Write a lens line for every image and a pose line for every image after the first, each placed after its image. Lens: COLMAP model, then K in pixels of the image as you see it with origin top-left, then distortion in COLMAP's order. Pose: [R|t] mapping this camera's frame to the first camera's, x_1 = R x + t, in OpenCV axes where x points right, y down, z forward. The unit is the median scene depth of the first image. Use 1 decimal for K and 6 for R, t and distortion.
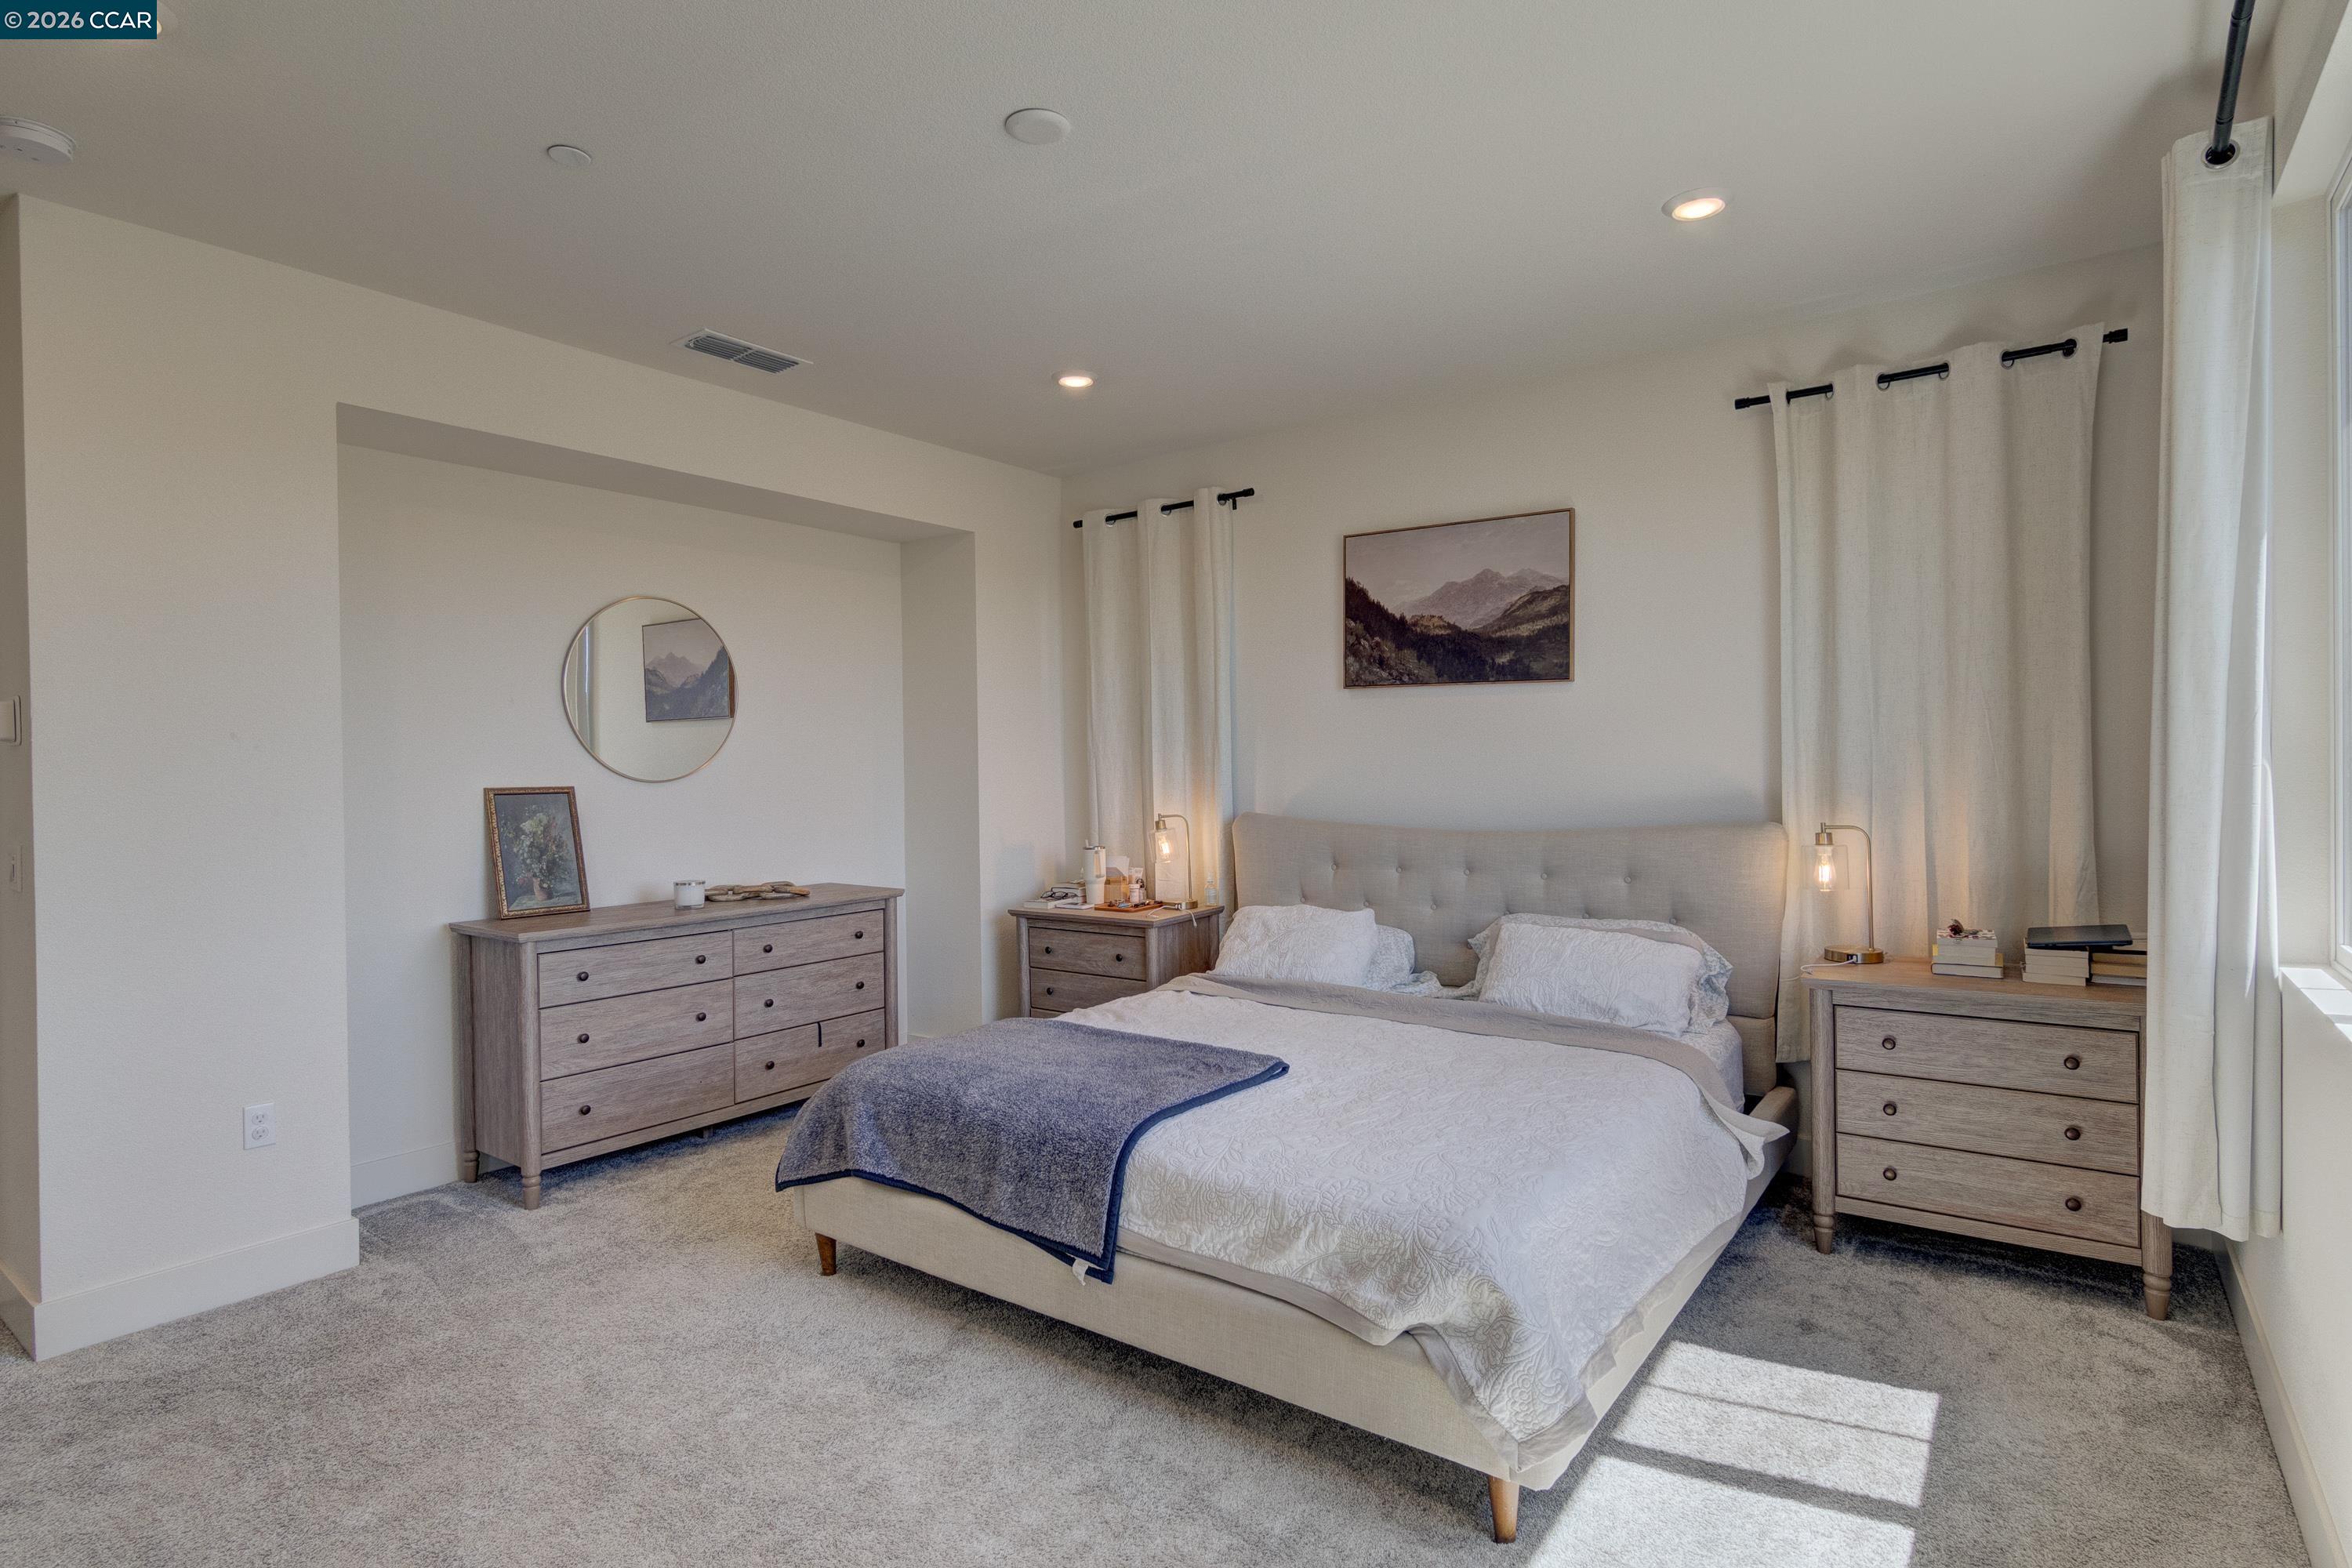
lens RADIAL K [[1180.2, 0, 1185.0], [0, 1180.2, 774.2], [0, 0, 1]] dist [0.004087, 0.001747]
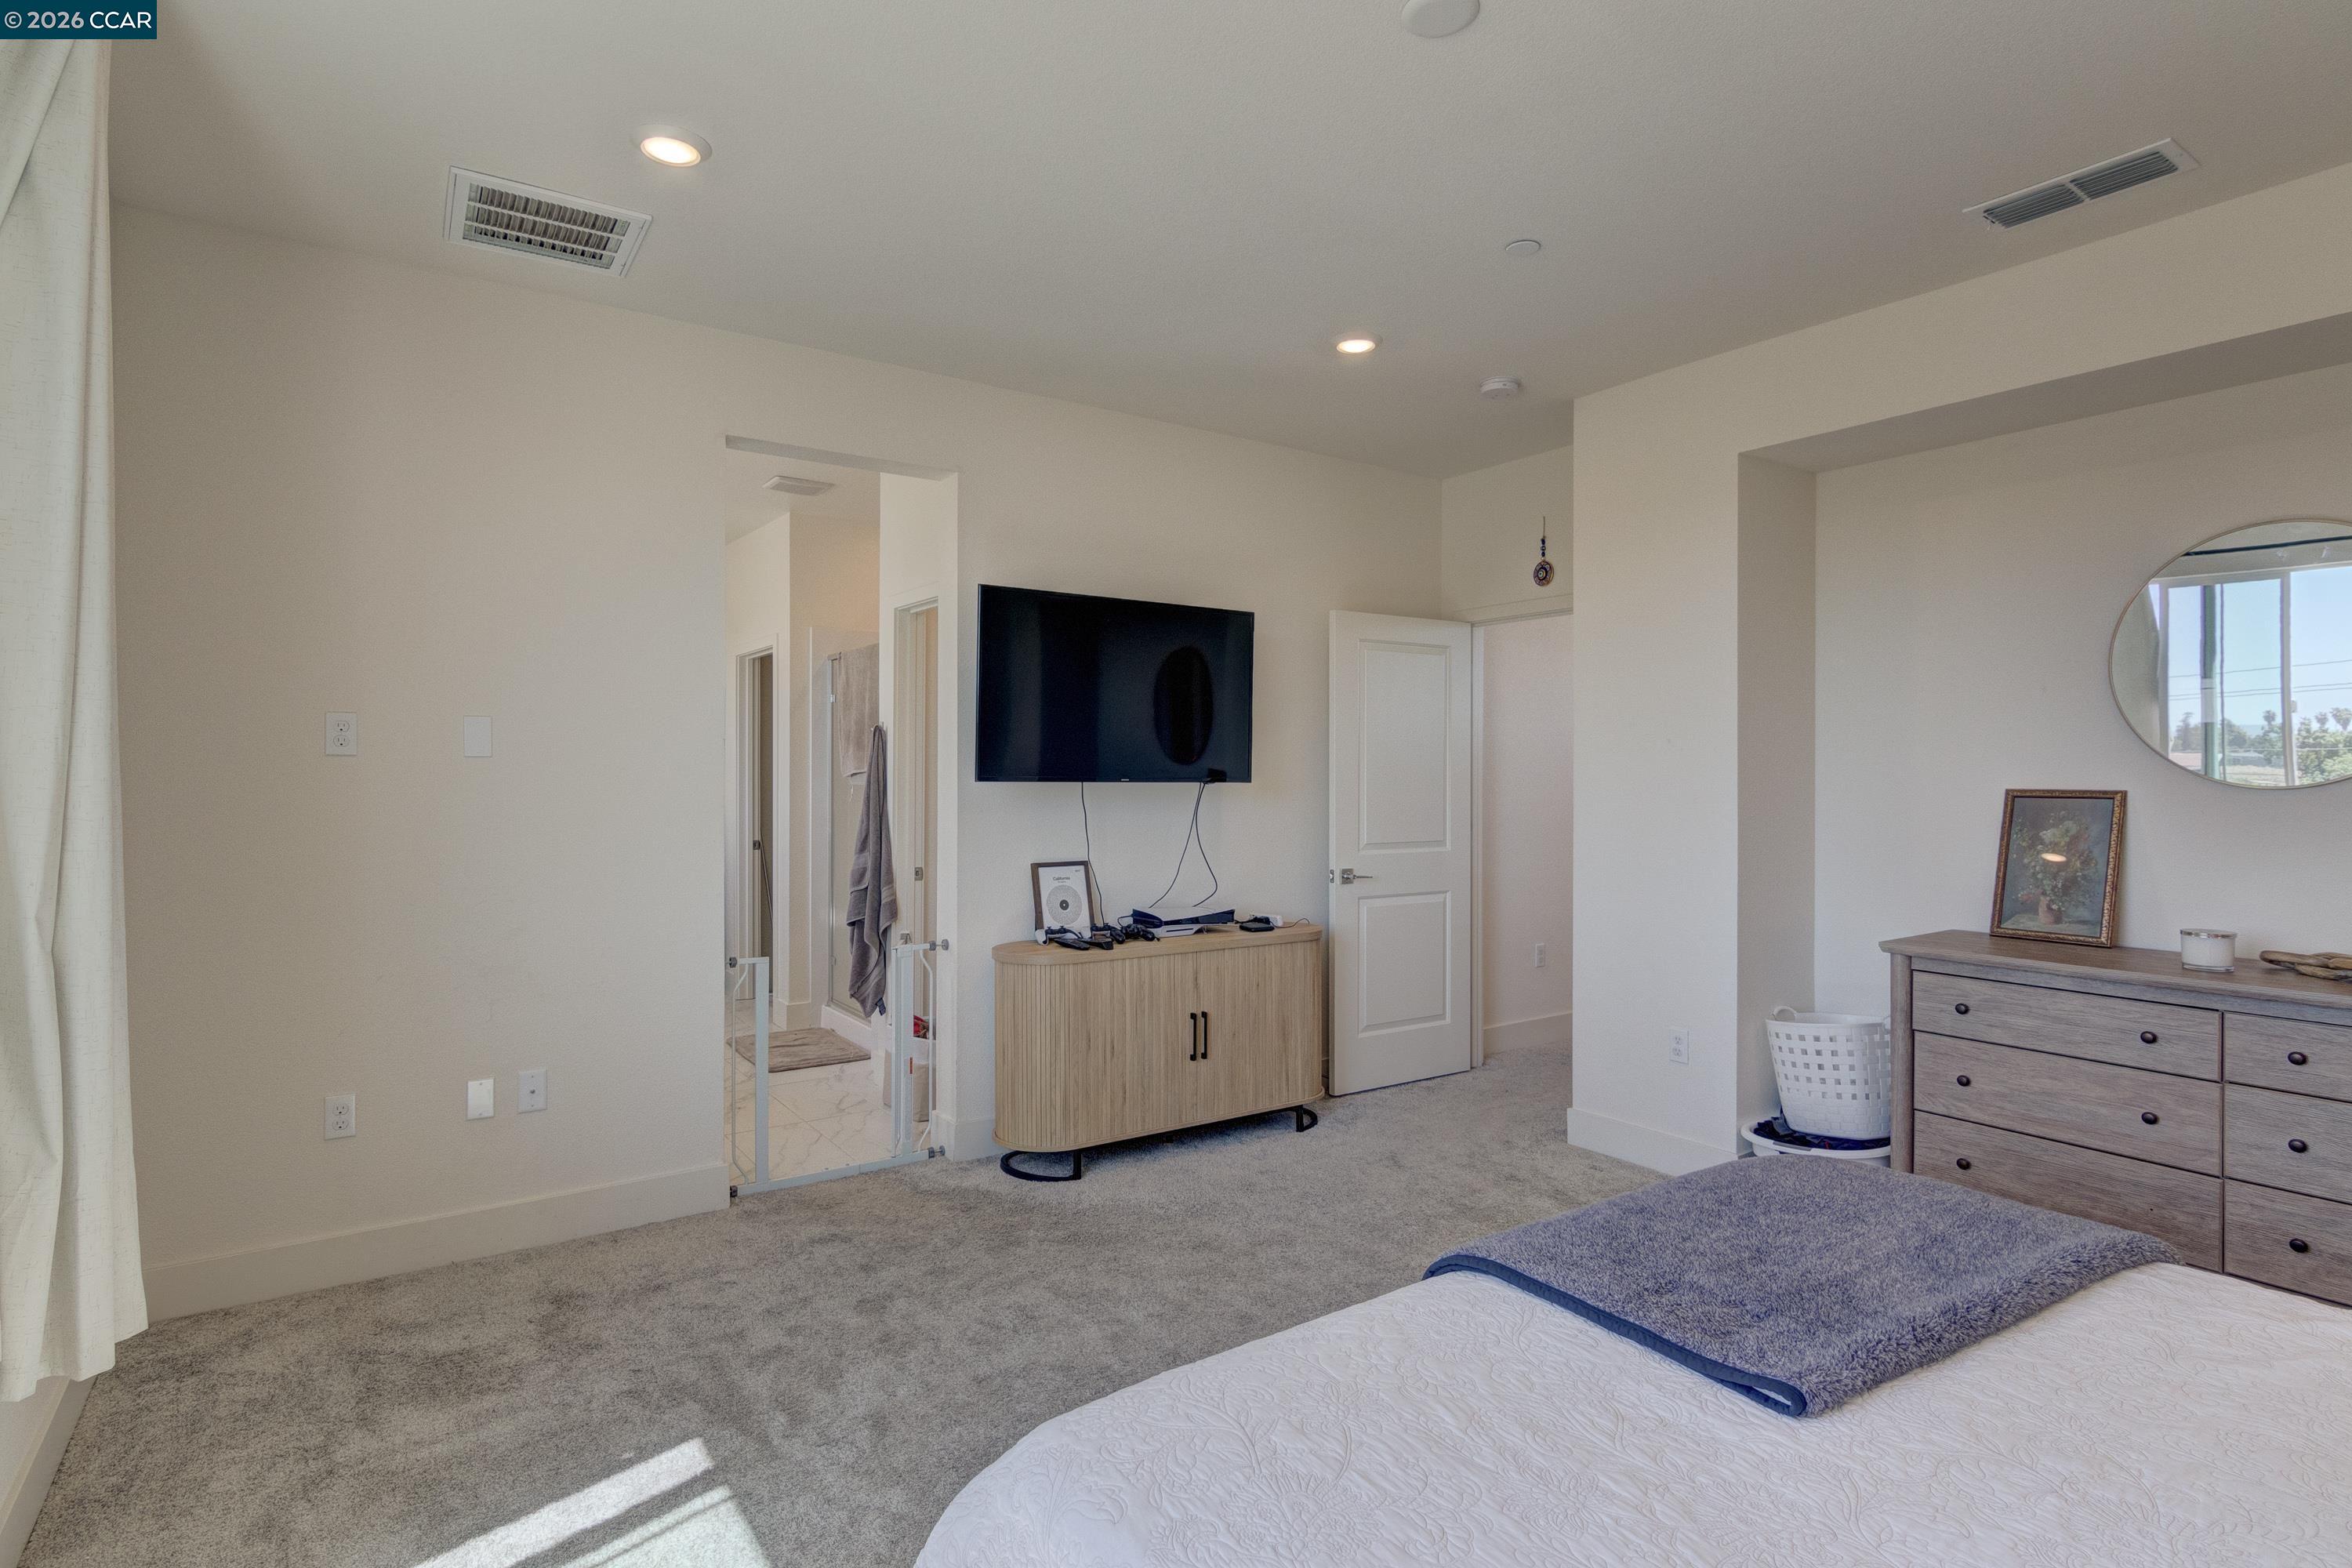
lens RADIAL K [[1180.2, 0, 1173.5], [0, 1180.2, 773.3], [0, 0, 1]] dist [0.004087, 0.001747]
pose [[-0.317910, 0.012407, -0.948040, 0.340551], [-0.003804, 0.999890, 0.014361, -0.007962], [0.948113, 0.008171, -0.317828, 0.501032]]
